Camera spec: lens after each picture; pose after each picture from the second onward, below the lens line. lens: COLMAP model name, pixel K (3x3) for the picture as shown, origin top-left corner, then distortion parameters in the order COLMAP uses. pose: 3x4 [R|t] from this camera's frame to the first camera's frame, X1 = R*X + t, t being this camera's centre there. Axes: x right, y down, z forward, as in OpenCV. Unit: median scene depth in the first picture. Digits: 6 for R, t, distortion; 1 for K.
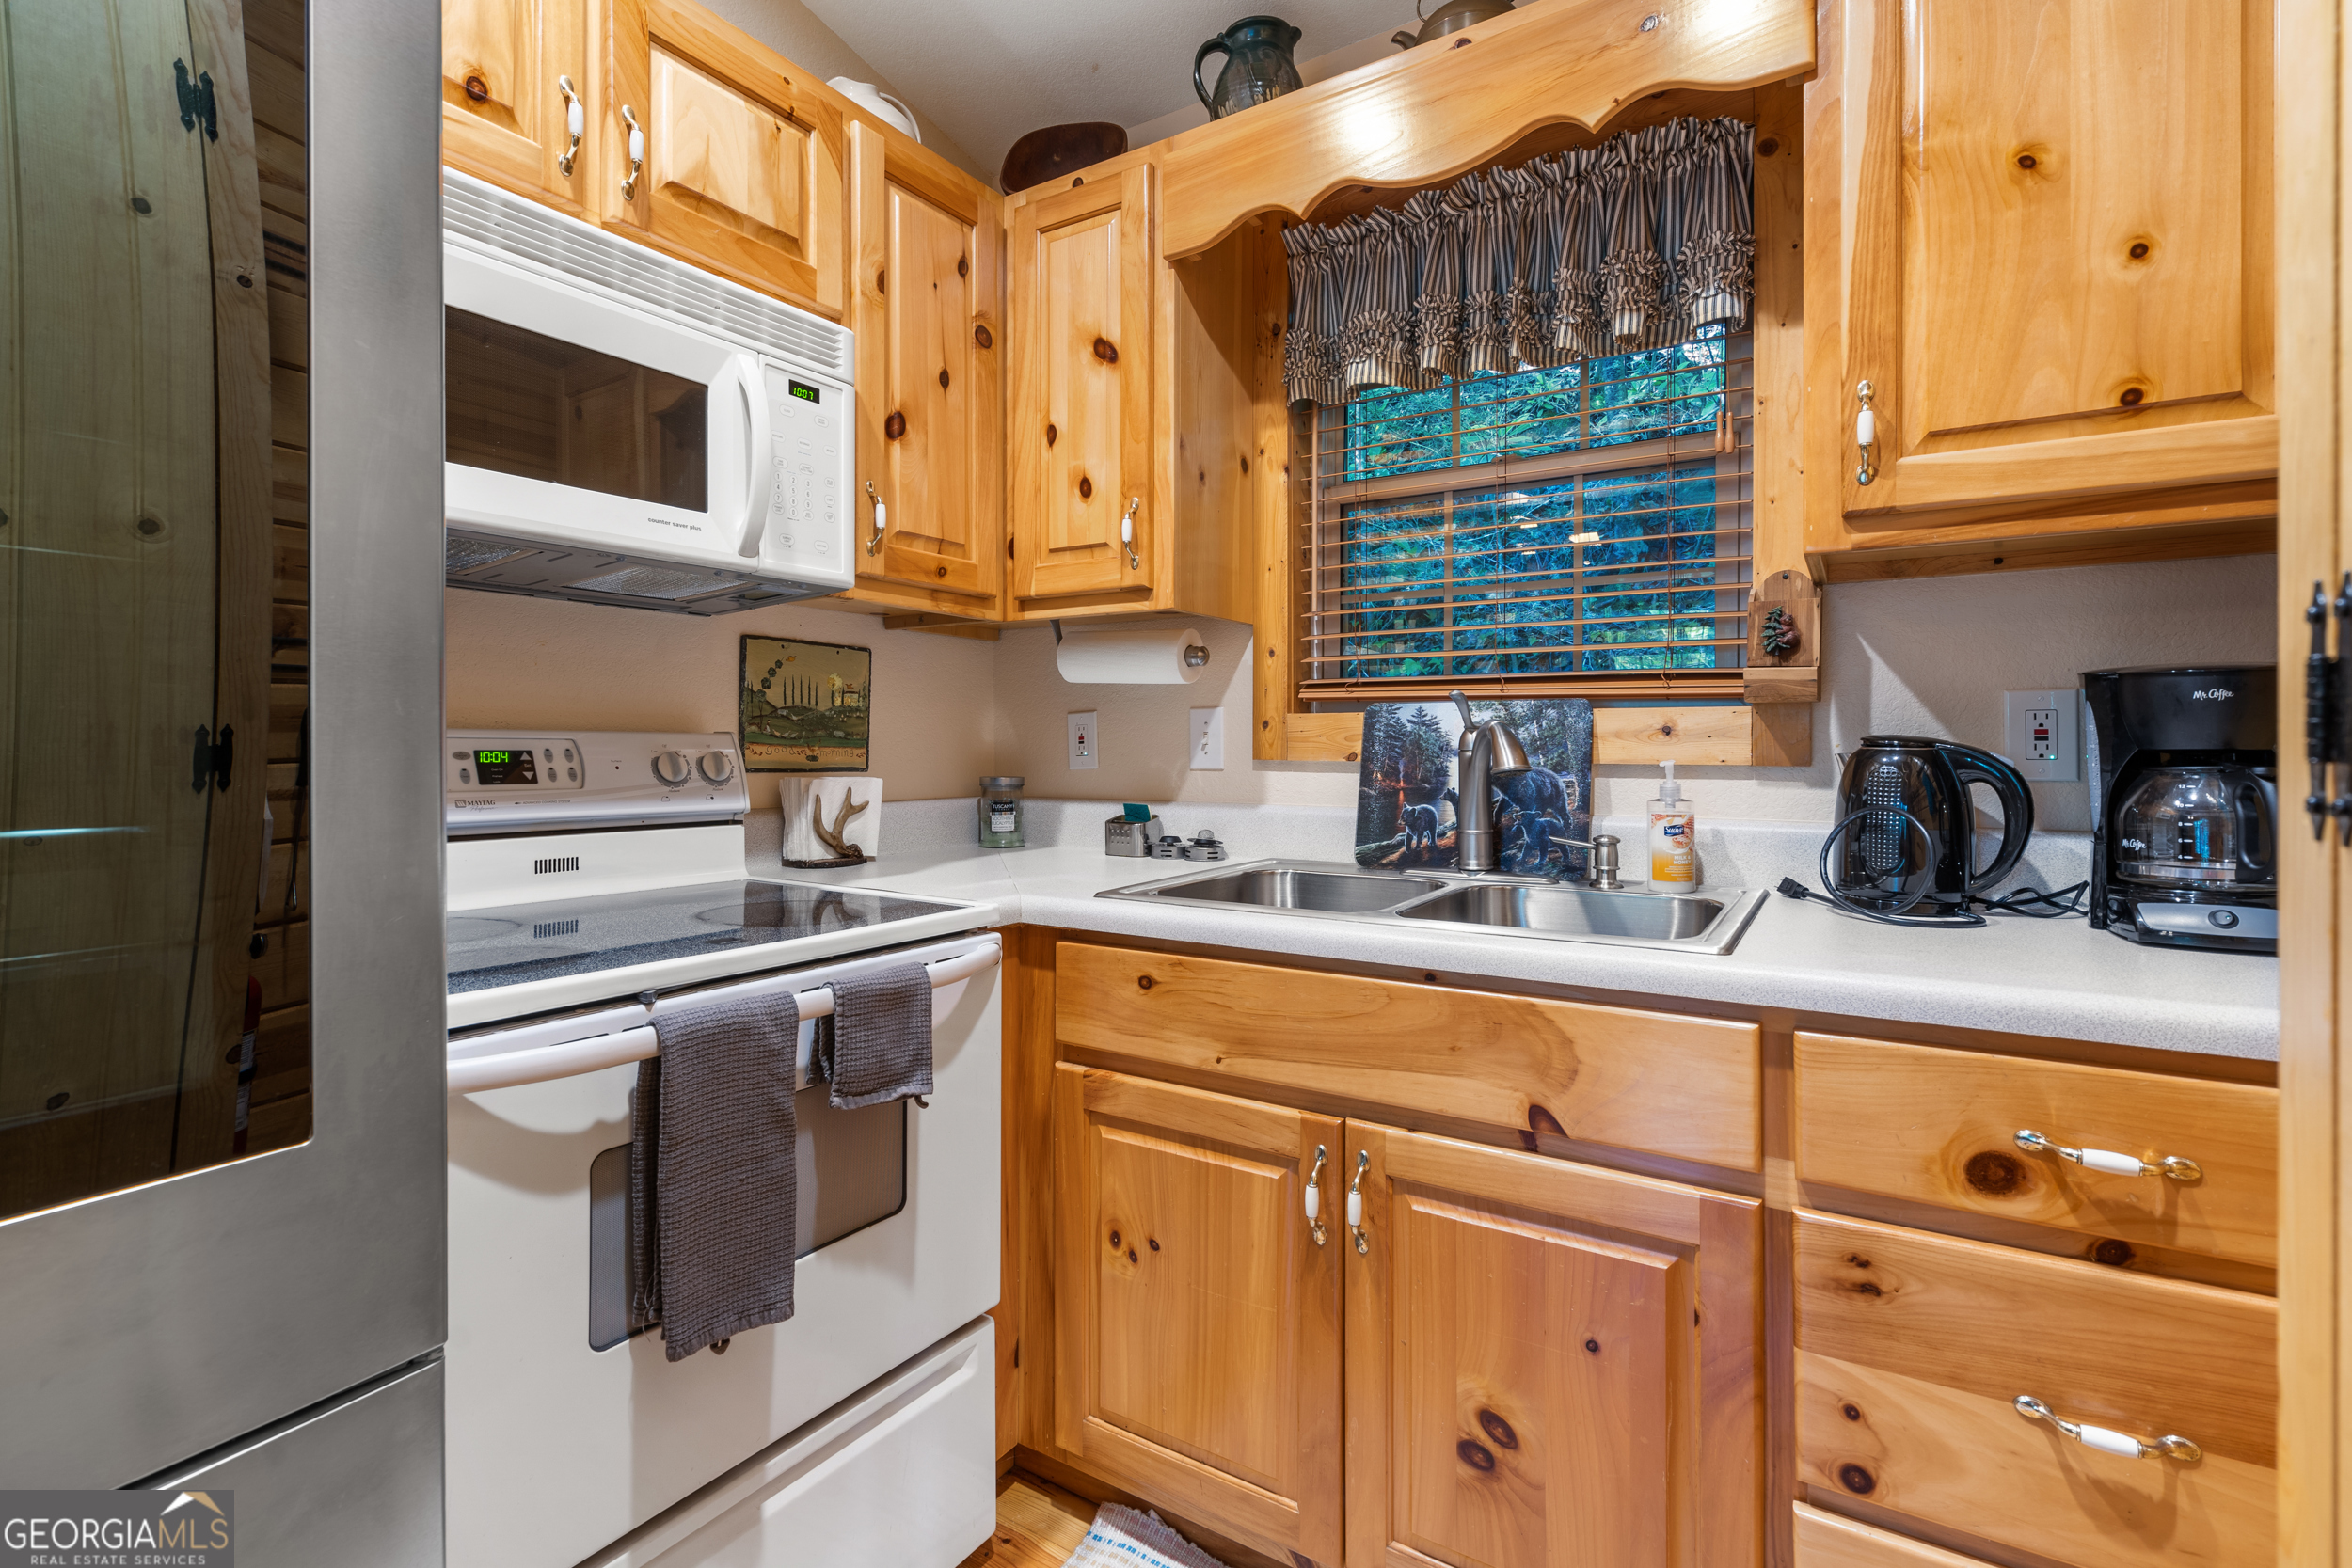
lens RADIAL K [[1072.9, 0, 1178.0], [0, 1072.9, 751.8], [0, 0, 1]] dist [-0.001664, -0.000295]
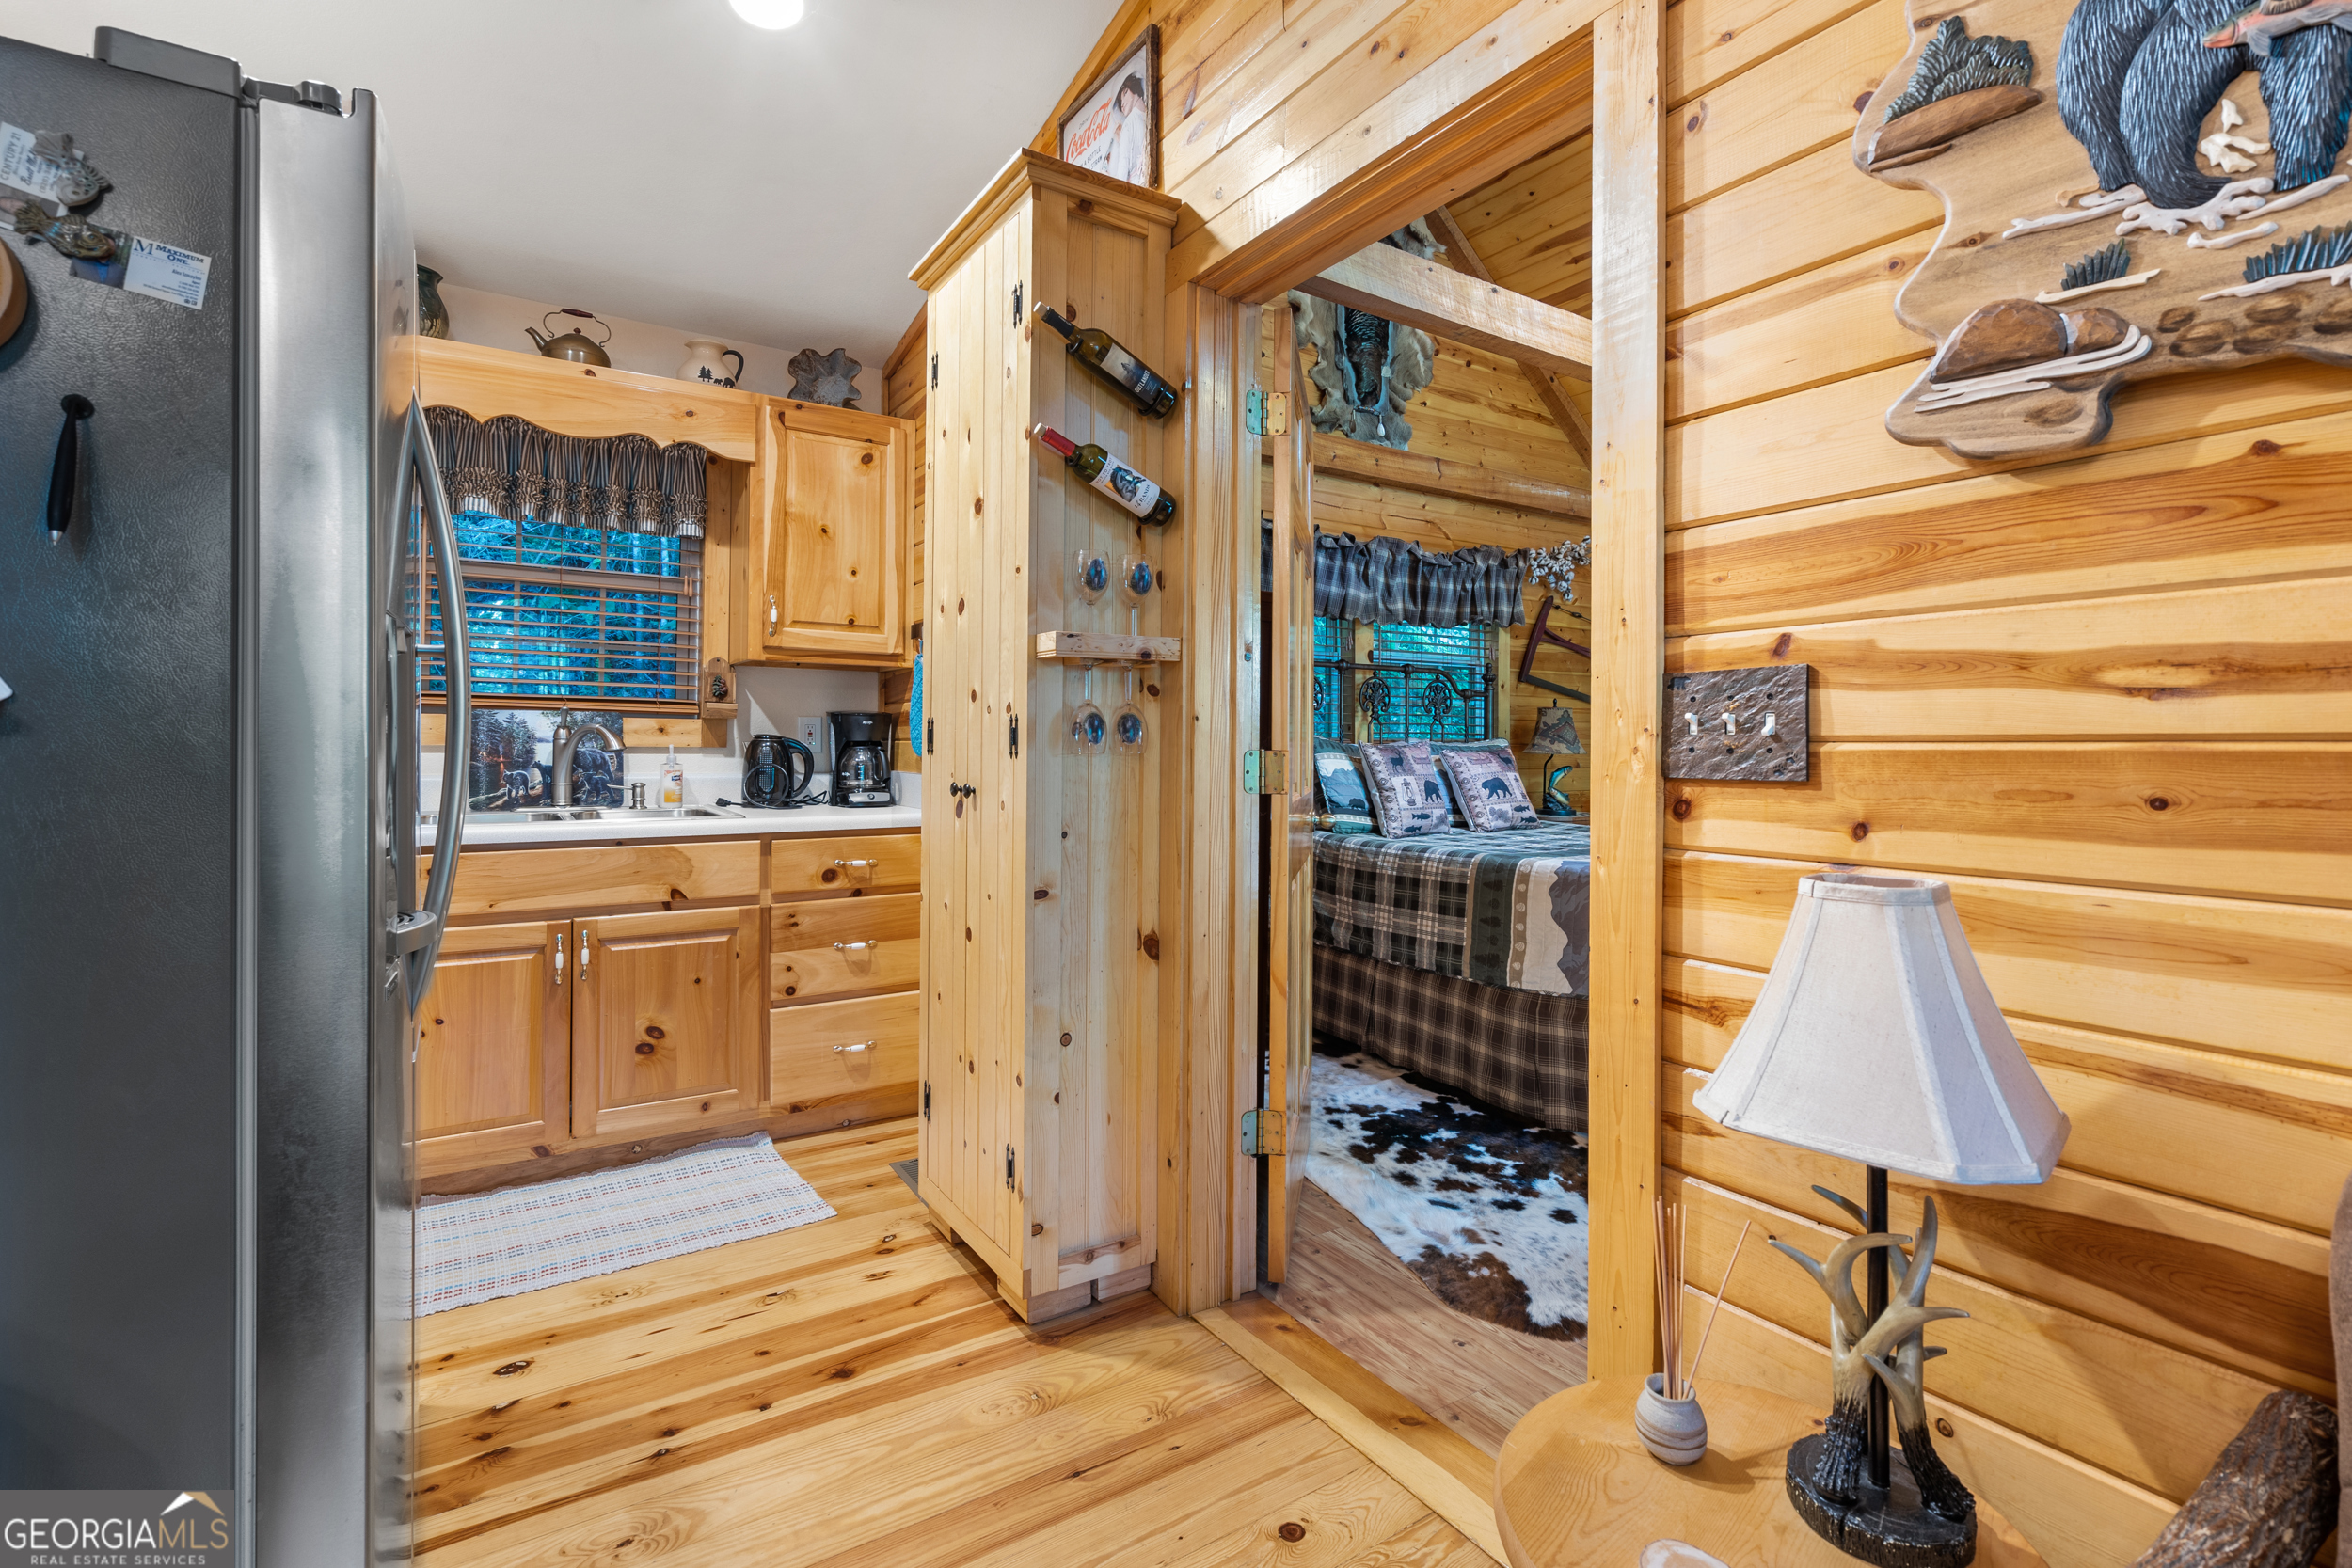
lens RADIAL K [[1084.9, 0, 1173.5], [0, 1084.9, 730.0], [0, 0, 1]] dist [-0.000359, 0.000398]
pose [[0.415149, 0.014204, 0.909643, -1.125929], [-0.006794, 0.999899, -0.012512, -0.000836], [-0.909728, -0.000986, 0.415203, -0.810956]]
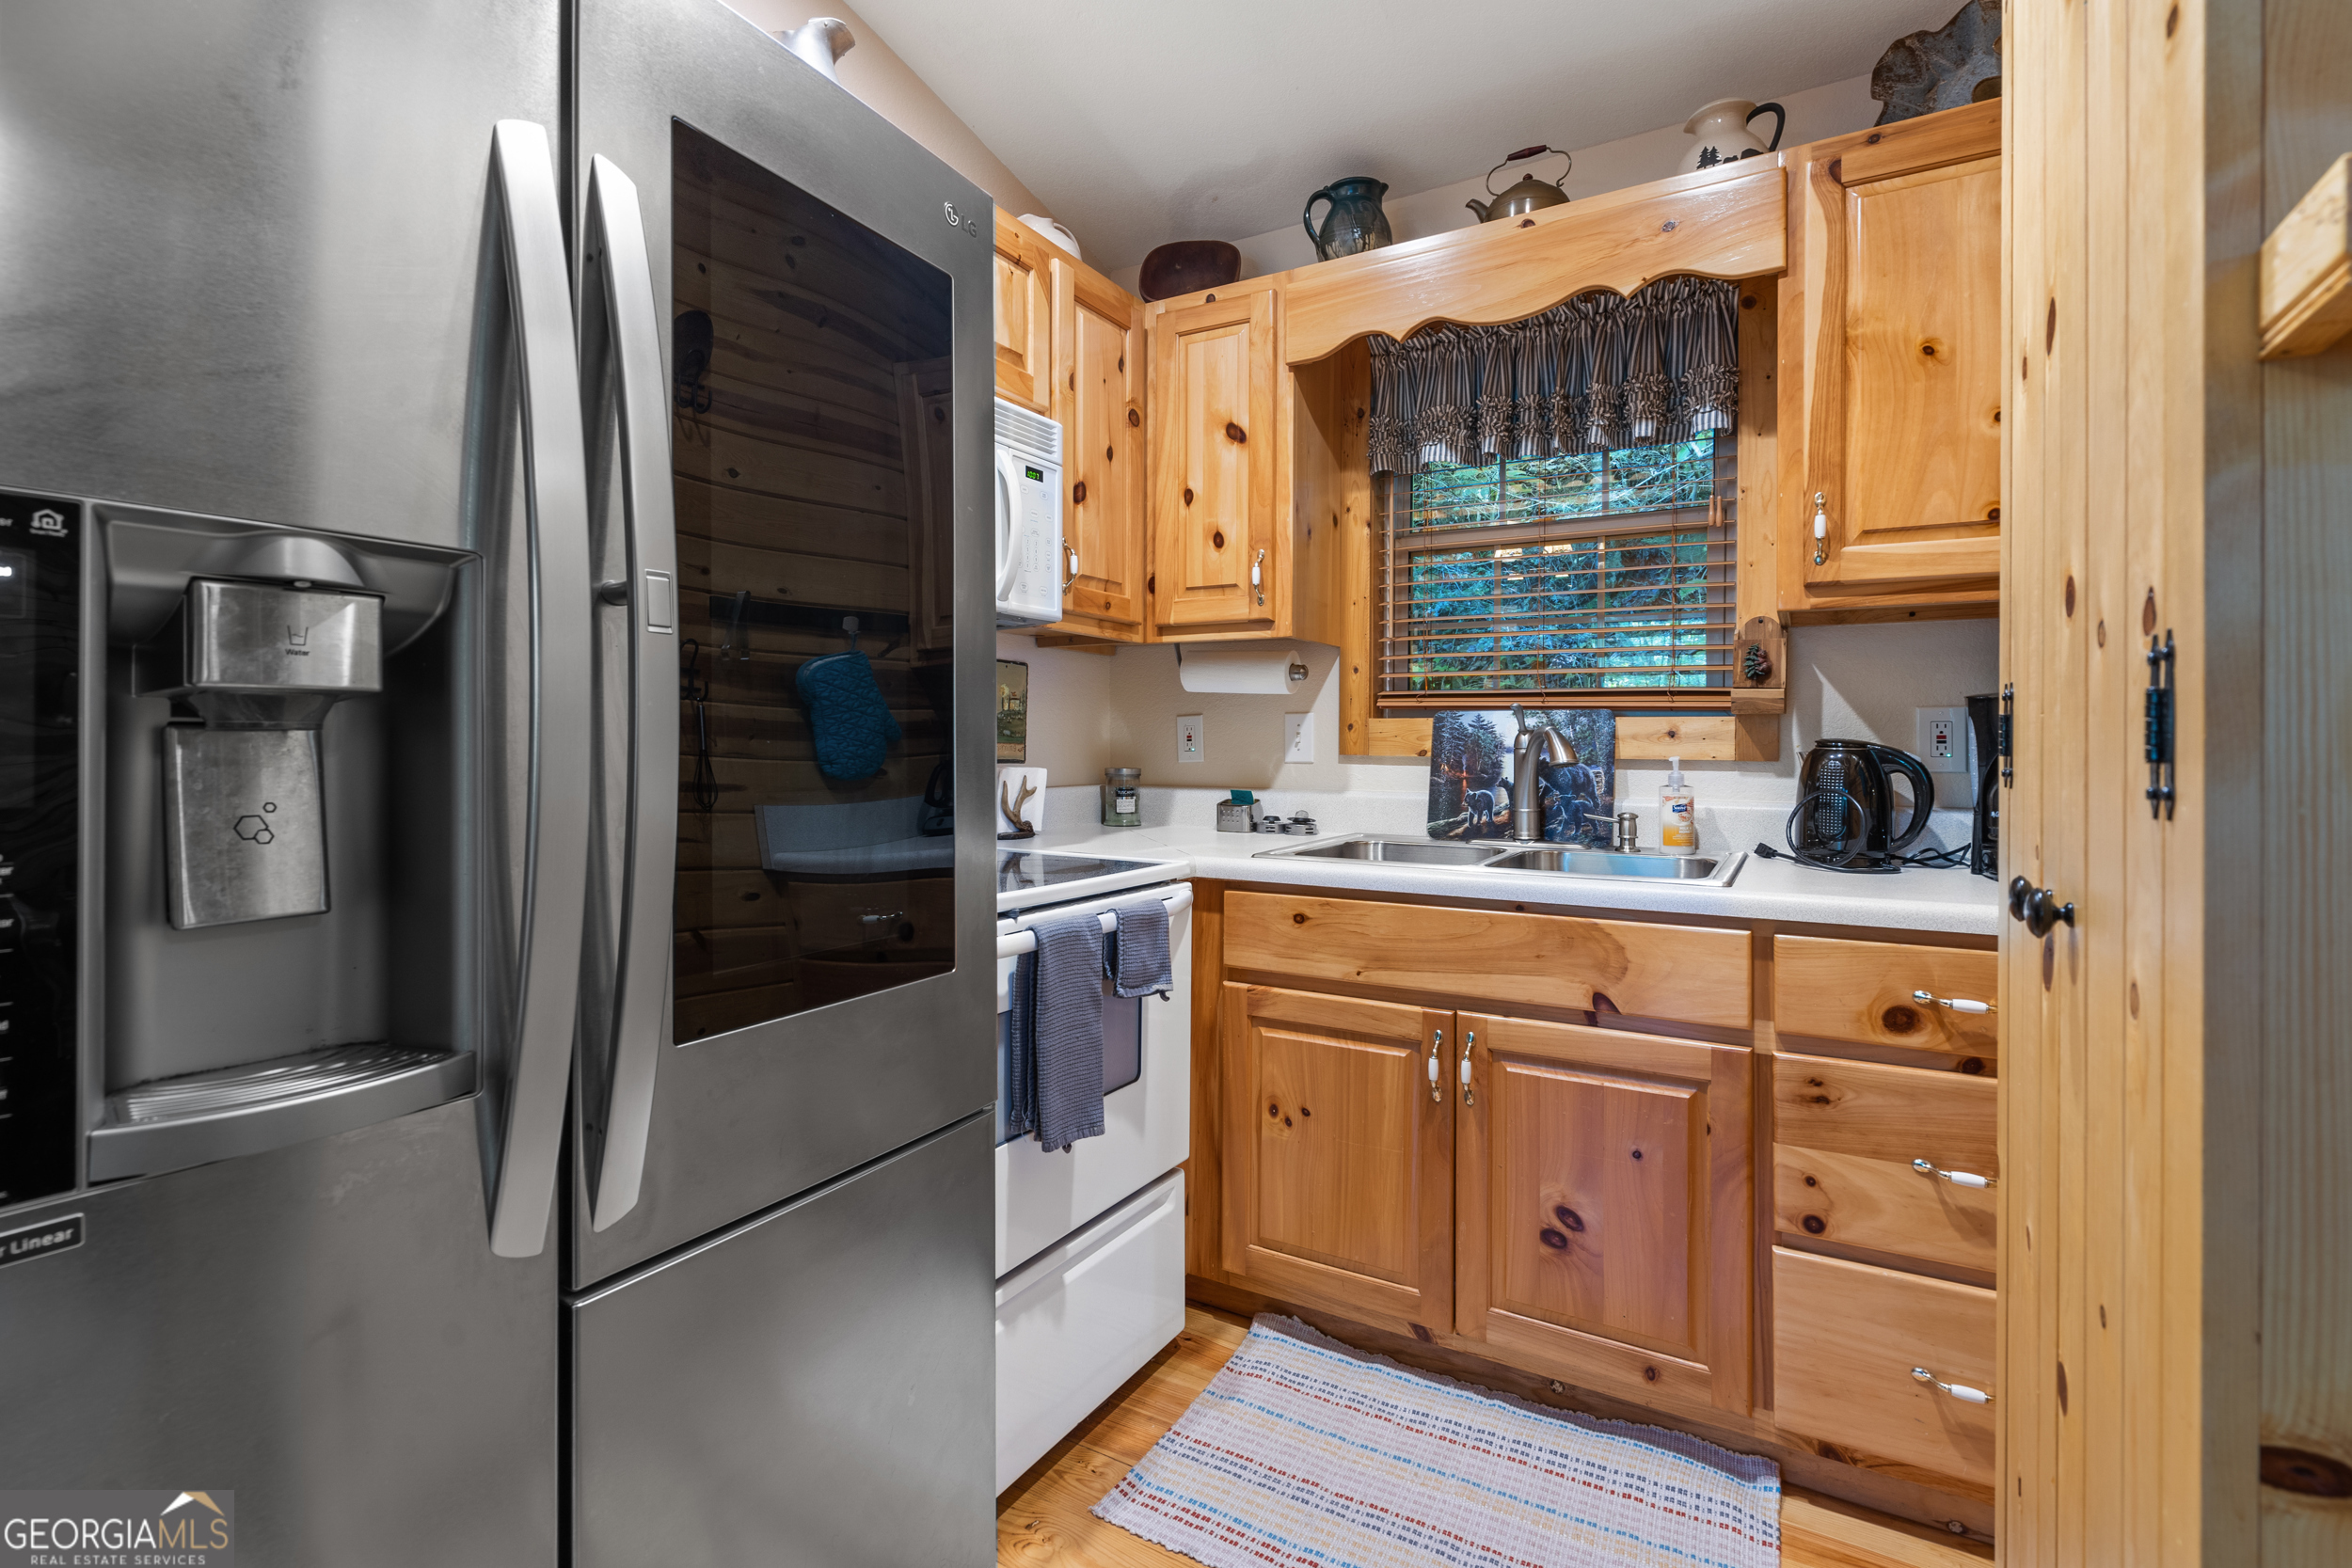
lens RADIAL K [[1074.3, 0, 1179.5], [0, 1074.3, 745.9], [0, 0, 1]] dist [-0.002715, 0.000873]
pose [[0.999203, 0.004668, 0.039652, -0.234554], [-0.004614, 0.999988, -0.001461, -0.000457], [-0.039658, 0.001277, 0.999212, -0.347256]]
